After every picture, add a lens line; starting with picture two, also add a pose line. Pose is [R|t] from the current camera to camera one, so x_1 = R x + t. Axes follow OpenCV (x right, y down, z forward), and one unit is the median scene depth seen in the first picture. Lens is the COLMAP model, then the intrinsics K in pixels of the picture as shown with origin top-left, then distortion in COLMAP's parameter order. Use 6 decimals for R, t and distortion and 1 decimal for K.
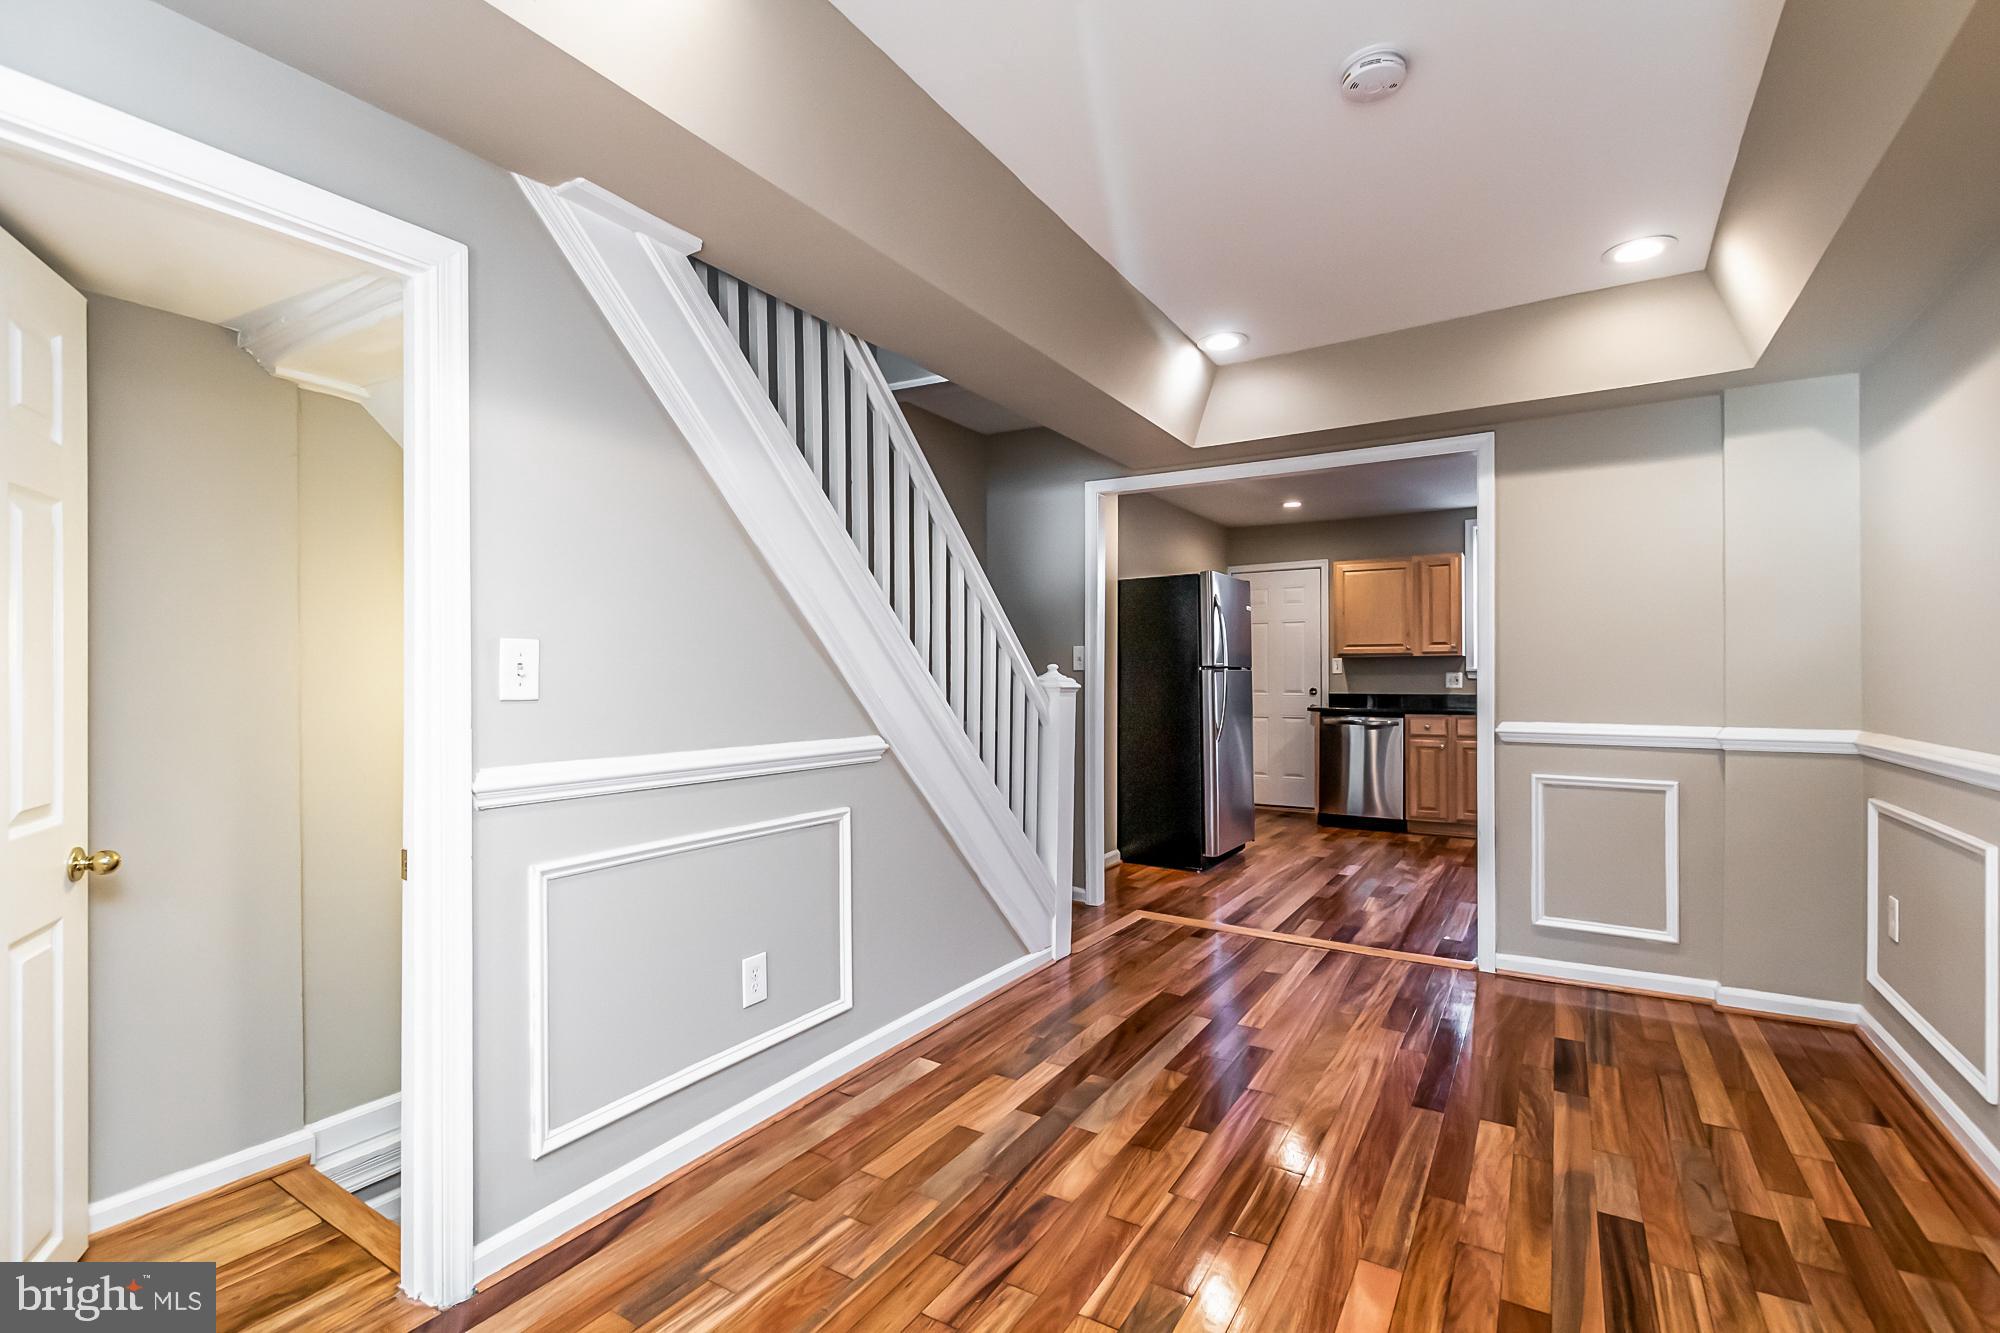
lens RADIAL K [[908.8, 0, 975.4], [0, 908.8, 675.6], [0, 0, 1]] dist [0.012860, -0.003471]
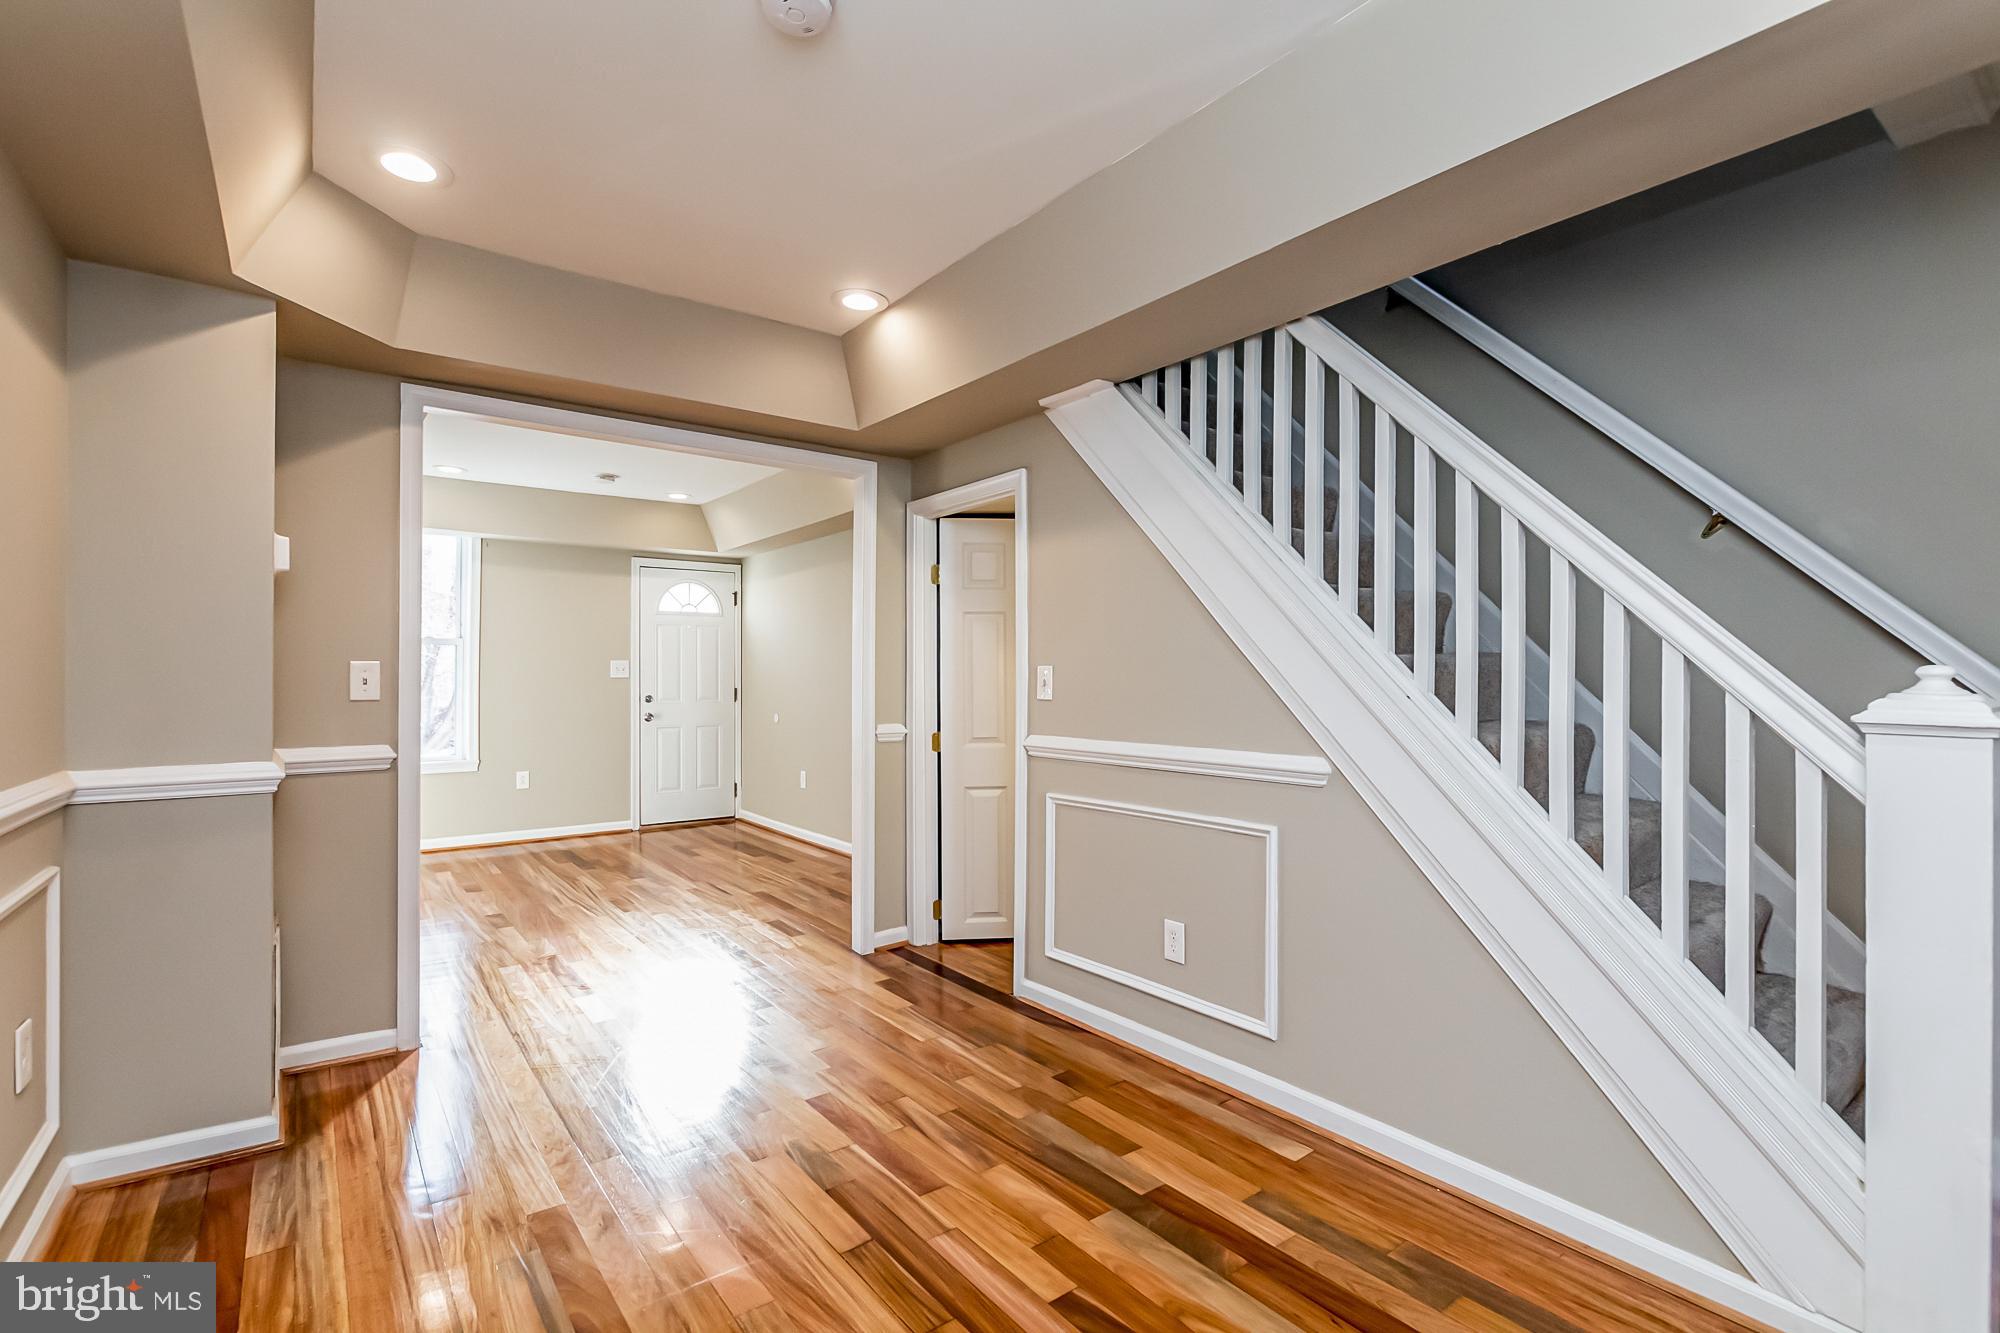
lens RADIAL K [[908.8, 0, 1005.2], [0, 908.8, 673.7], [0, 0, 1]] dist [0.012860, -0.003471]
pose [[-0.341054, -0.009263, -0.939998, 0.643327], [0.000072, 0.999951, -0.009879, -0.003839], [0.940044, -0.003437, -0.341037, 0.804397]]
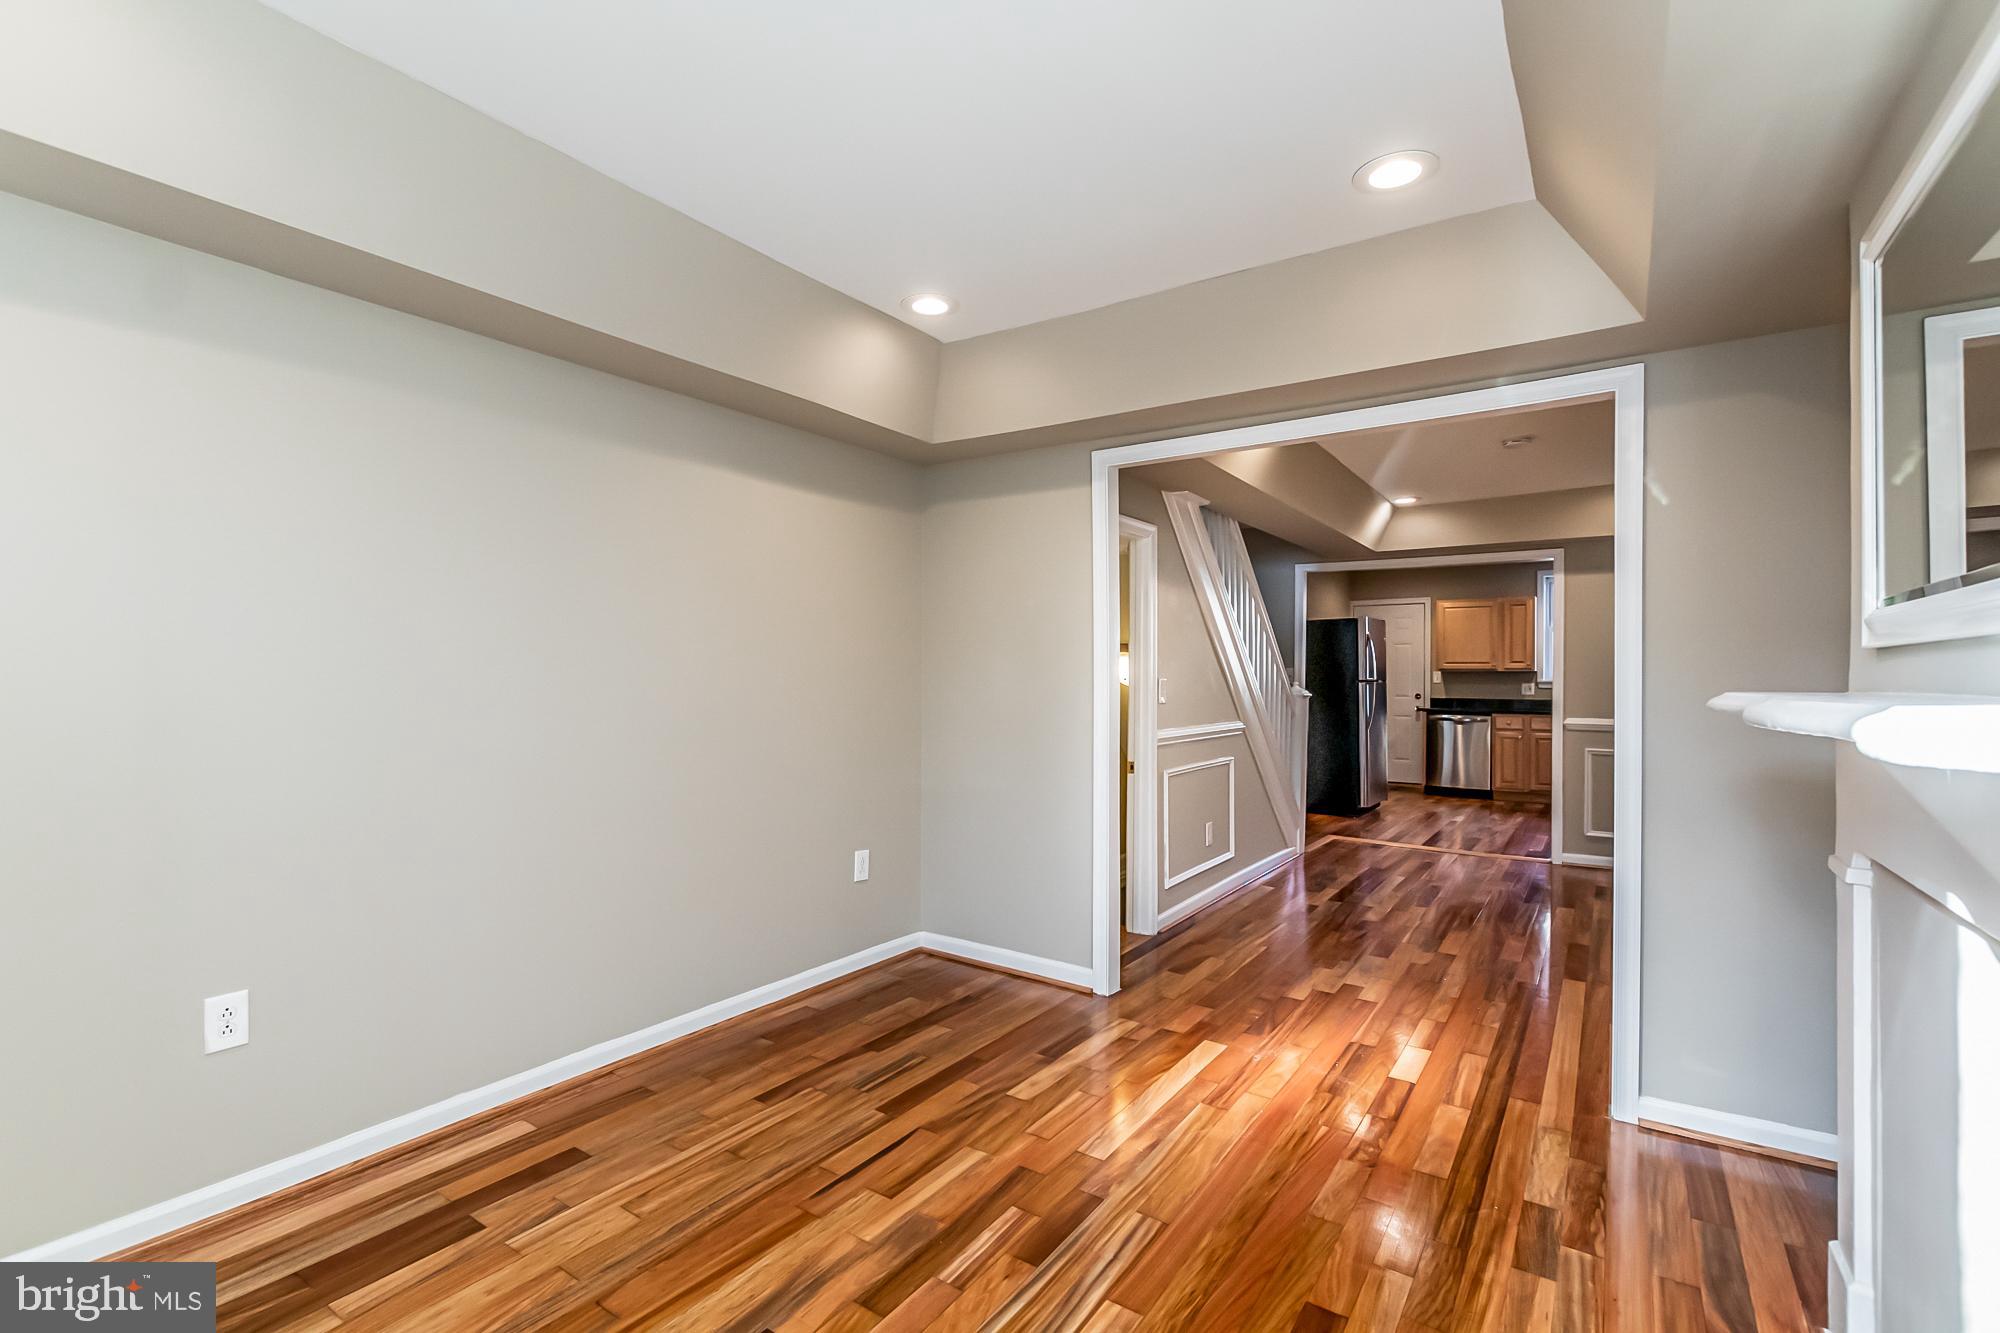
lens RADIAL K [[908.8, 0, 984.1], [0, 908.8, 674.3], [0, 0, 1]] dist [0.012860, -0.003471]
pose [[0.999256, 0.007056, -0.037911, -0.463519], [-0.006994, 0.999974, 0.001770, -0.027302], [0.037922, -0.001504, 0.999280, -0.773437]]
